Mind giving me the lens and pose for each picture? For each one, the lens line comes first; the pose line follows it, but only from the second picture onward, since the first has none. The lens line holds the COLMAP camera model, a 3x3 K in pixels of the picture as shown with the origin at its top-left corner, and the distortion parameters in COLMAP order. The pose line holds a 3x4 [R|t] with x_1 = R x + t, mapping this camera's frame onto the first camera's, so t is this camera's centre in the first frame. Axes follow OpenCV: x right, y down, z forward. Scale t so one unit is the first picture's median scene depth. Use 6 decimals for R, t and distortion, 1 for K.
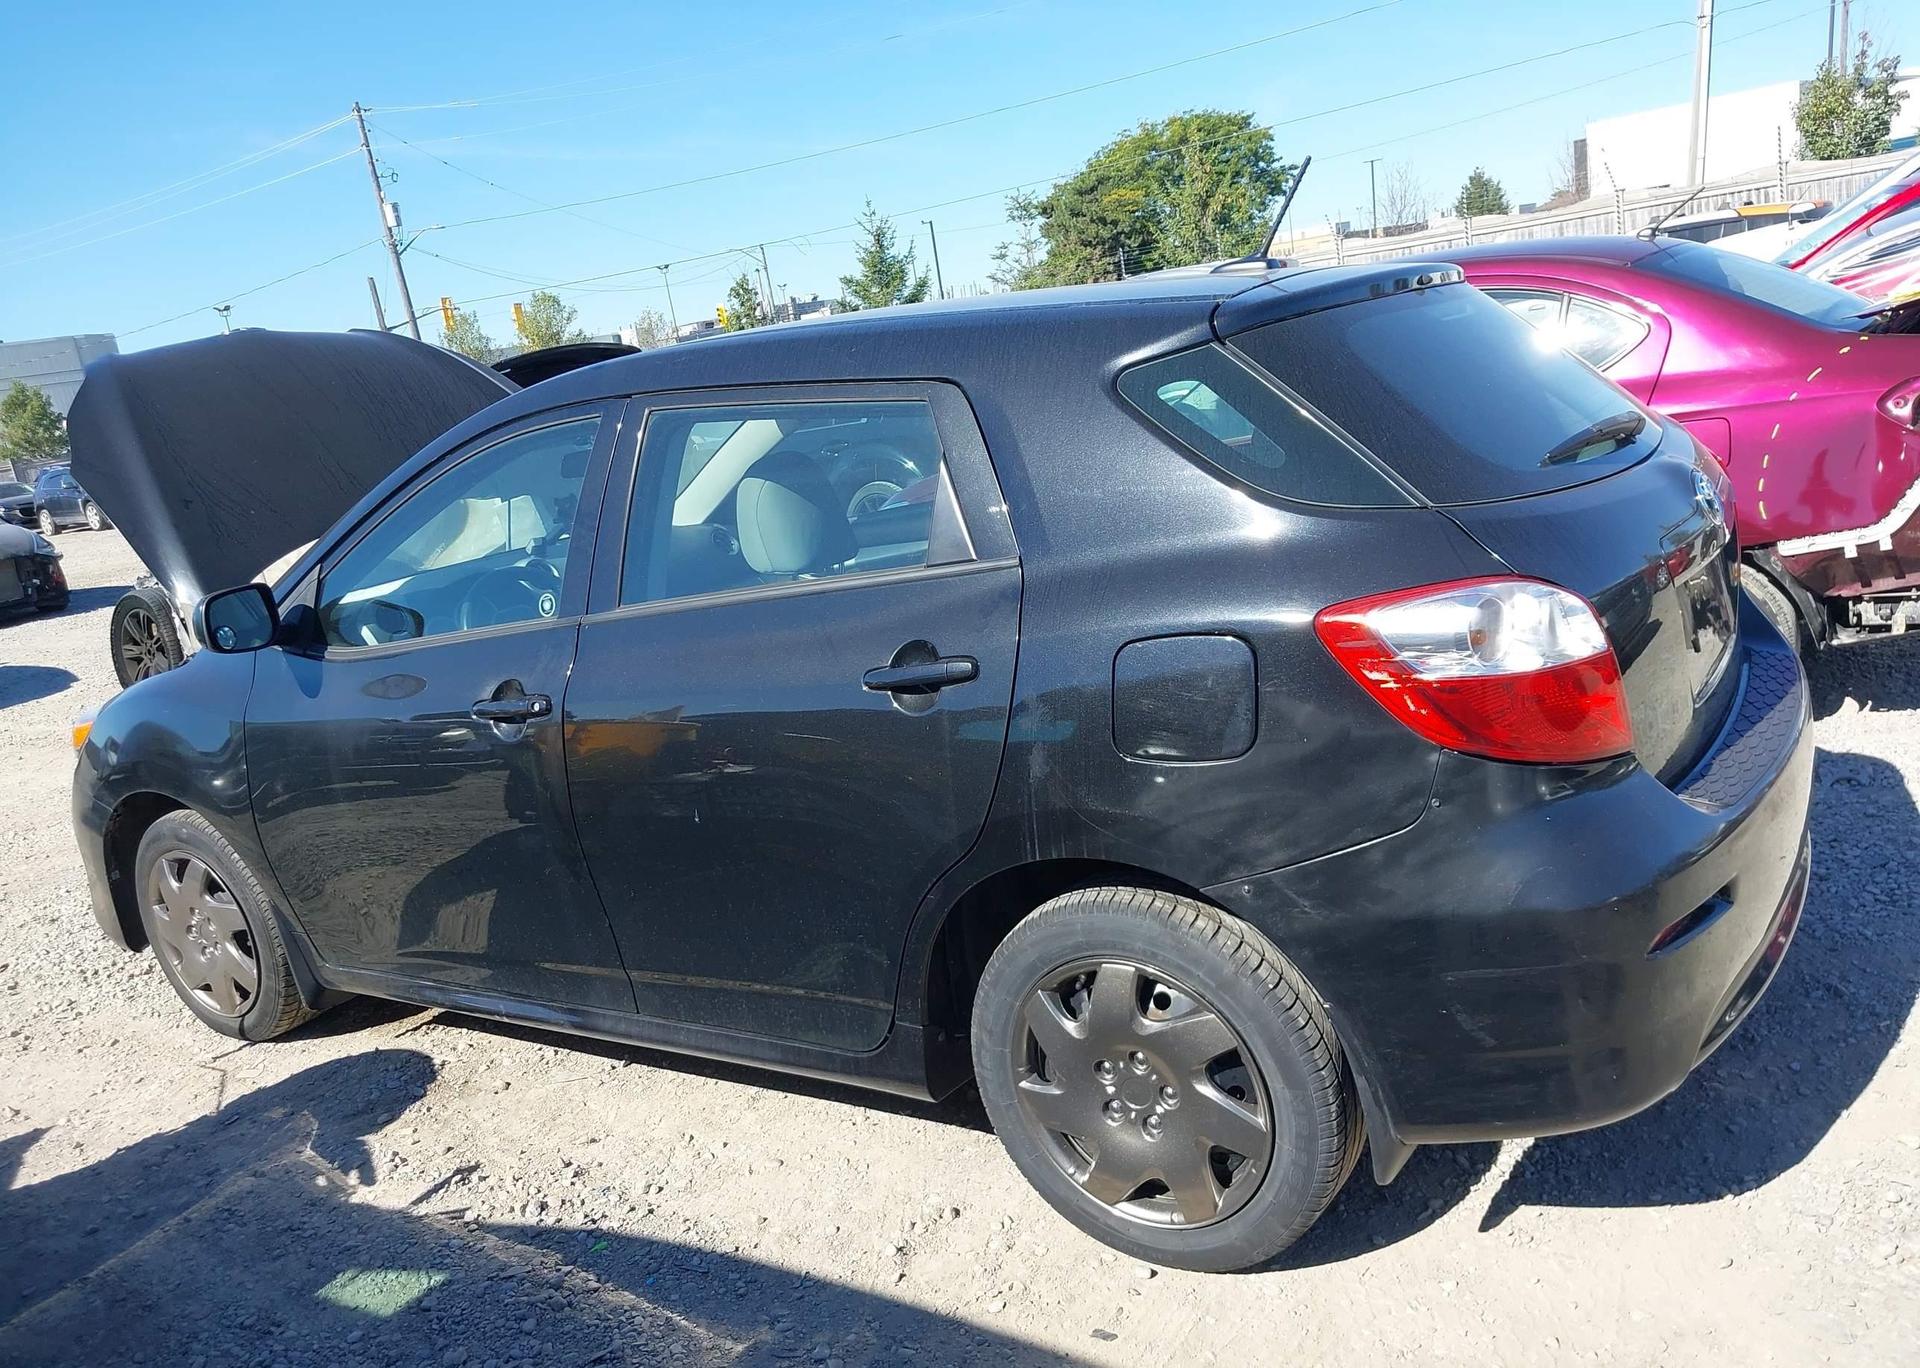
lens RADIAL K [[1494.7, 0, 941.4], [0, 1494.7, 684.1], [0, 0, 1]] dist [0.004679, 0.005063]
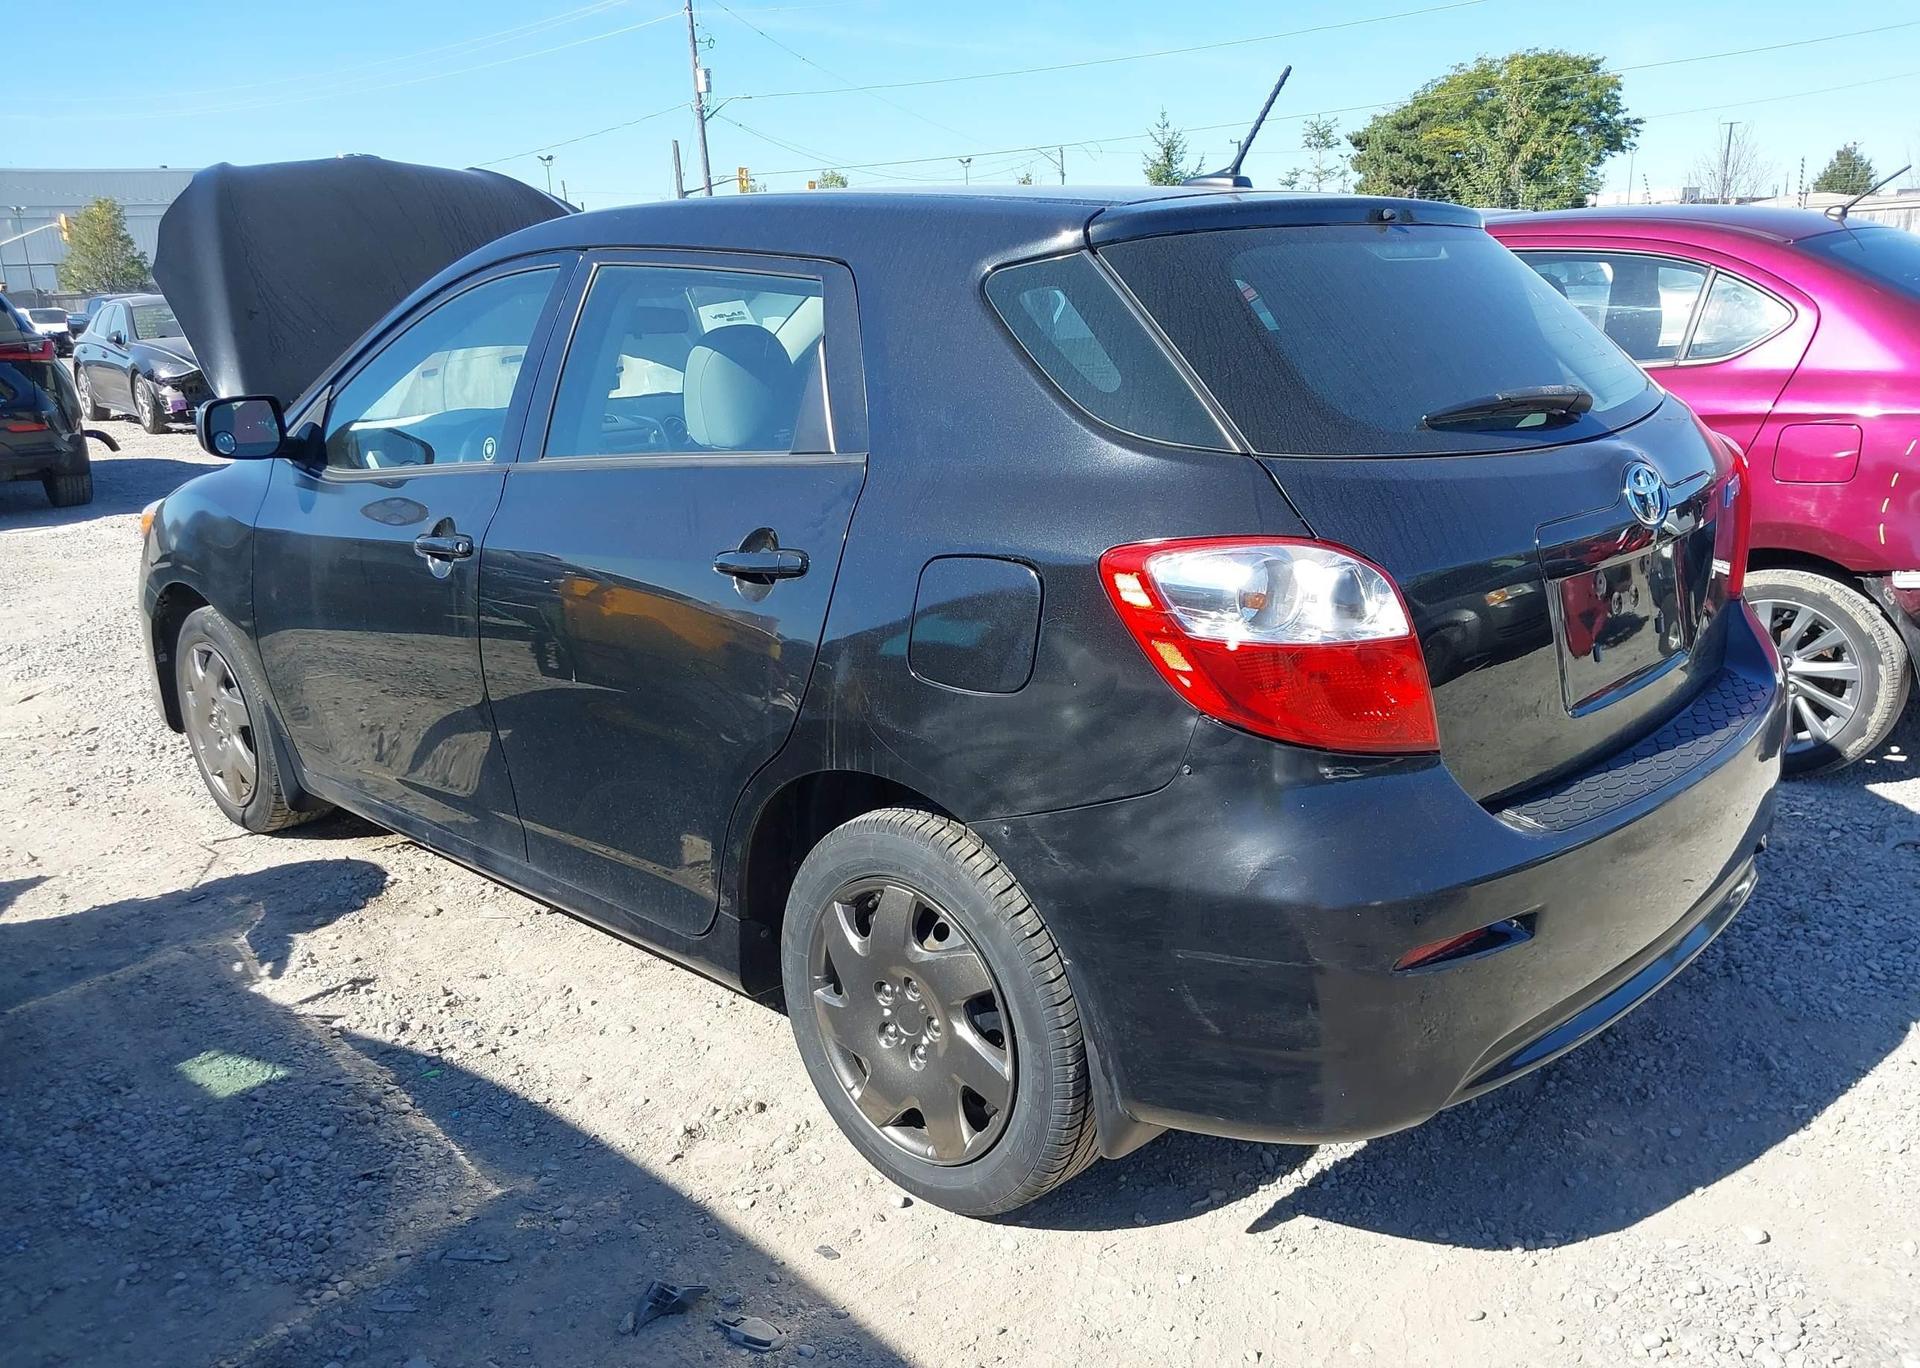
lens RADIAL K [[1492.3, 0, 960.0], [0, 1492.3, 684.0], [0, 0, 1]] dist [0.018669, -0.008812]
pose [[0.977859, 0.153894, -0.141801, 0.236365], [-0.145839, 0.987130, 0.065614, -0.010080], [0.150073, -0.043481, 0.987718, 0.047929]]
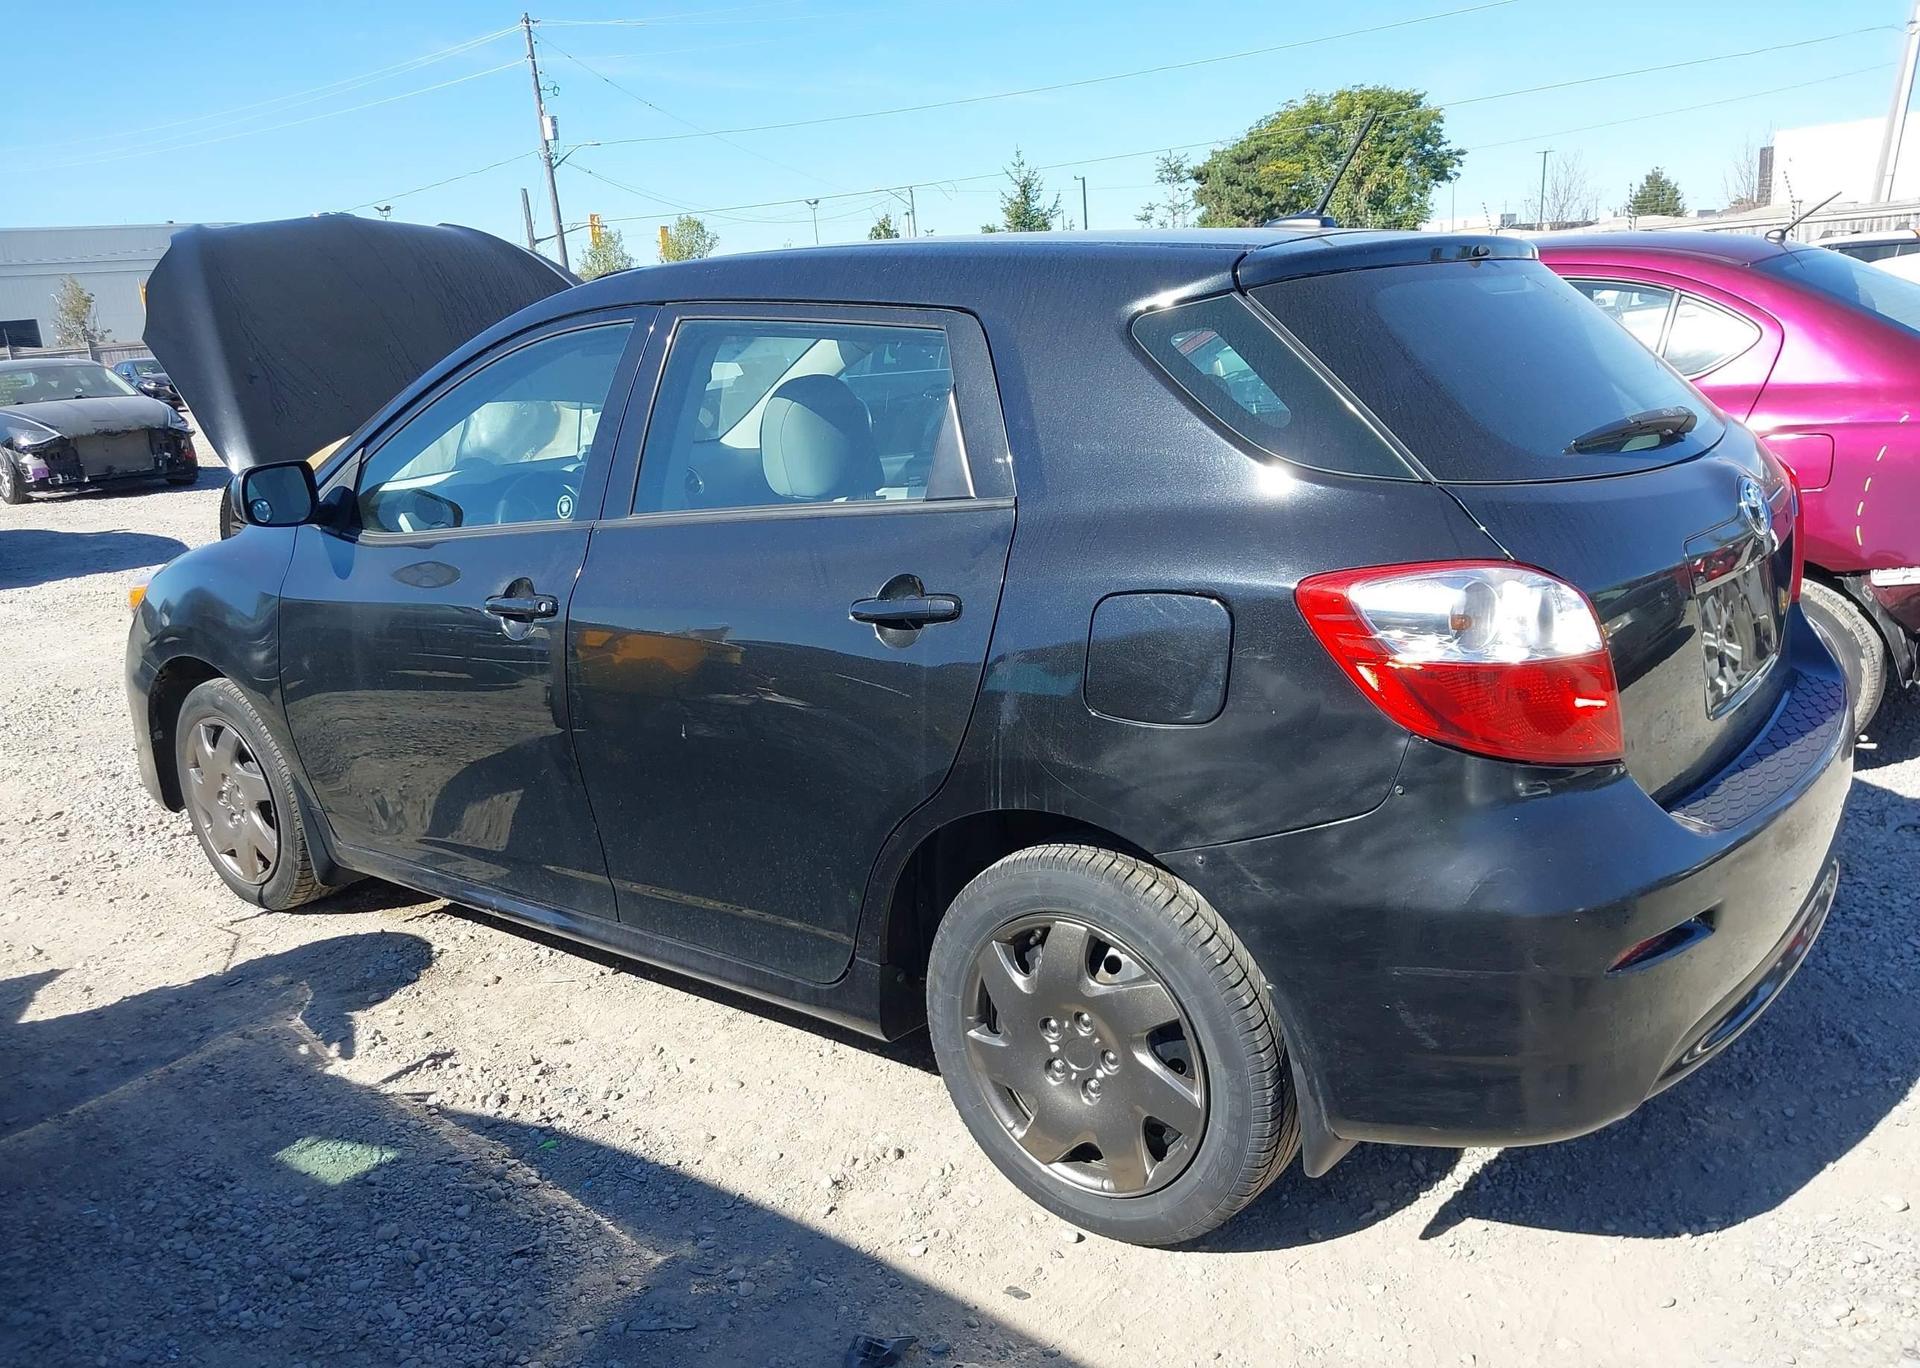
lens RADIAL K [[1490.0, 0, 948.8], [0, 1490.0, 687.7], [0, 0, 1]] dist [0.014003, -0.002085]
pose [[0.992649, 0.102730, -0.063988, 0.073727], [-0.100673, 0.994318, 0.034596, 0.007555], [0.067178, -0.027900, 0.997351, 0.021859]]
